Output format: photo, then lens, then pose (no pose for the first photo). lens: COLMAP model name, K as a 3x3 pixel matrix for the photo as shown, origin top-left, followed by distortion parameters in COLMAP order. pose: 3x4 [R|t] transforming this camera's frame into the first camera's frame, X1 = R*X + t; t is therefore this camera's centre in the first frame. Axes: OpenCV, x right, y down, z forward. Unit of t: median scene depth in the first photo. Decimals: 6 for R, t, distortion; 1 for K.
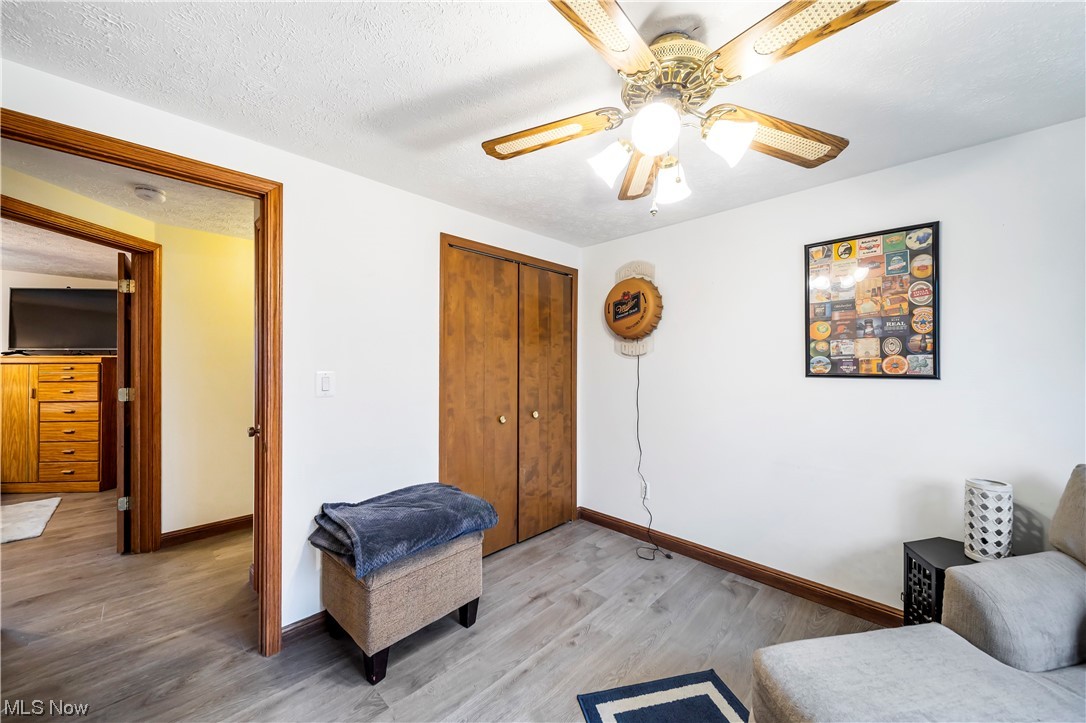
lens RADIAL K [[394.9, 0, 548.8], [0, 394.9, 359.9], [0, 0, 1]] dist [-0.000065, -0.000053]
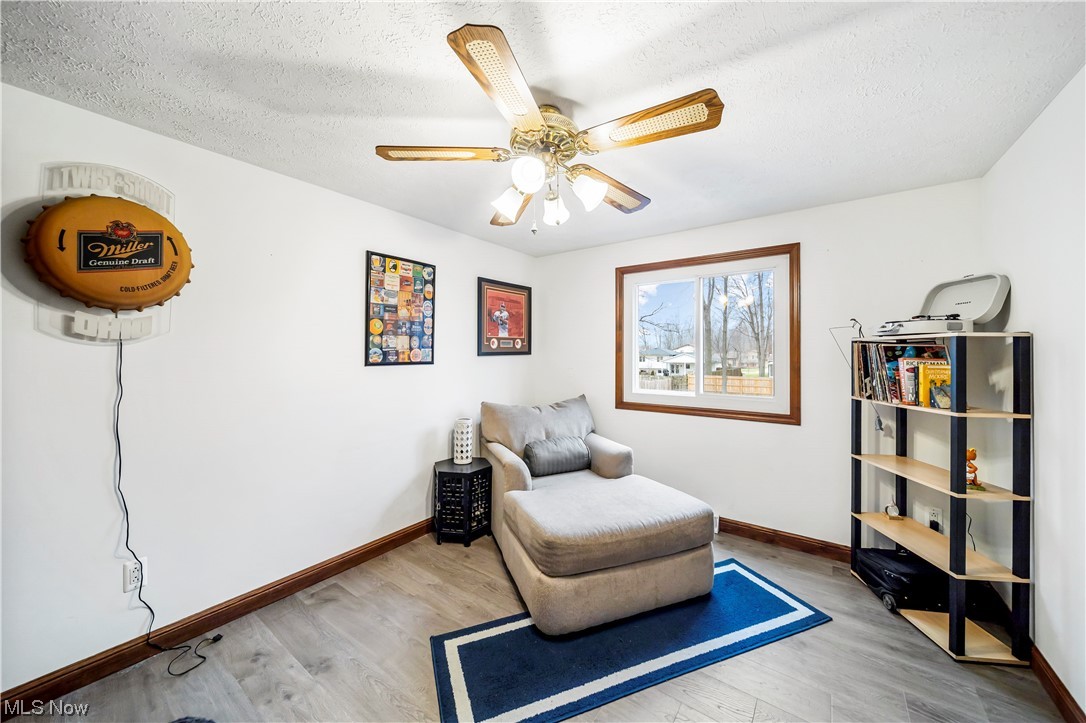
lens RADIAL K [[385.5, 0, 543.1], [0, 385.5, 350.6], [0, 0, 1]] dist [-0.000180, -0.000313]
pose [[-0.133036, 0.010396, 0.991057, -0.560813], [-0.006370, 0.999915, -0.011344, 0.008452], [-0.991091, -0.007822, -0.132958, 0.693704]]
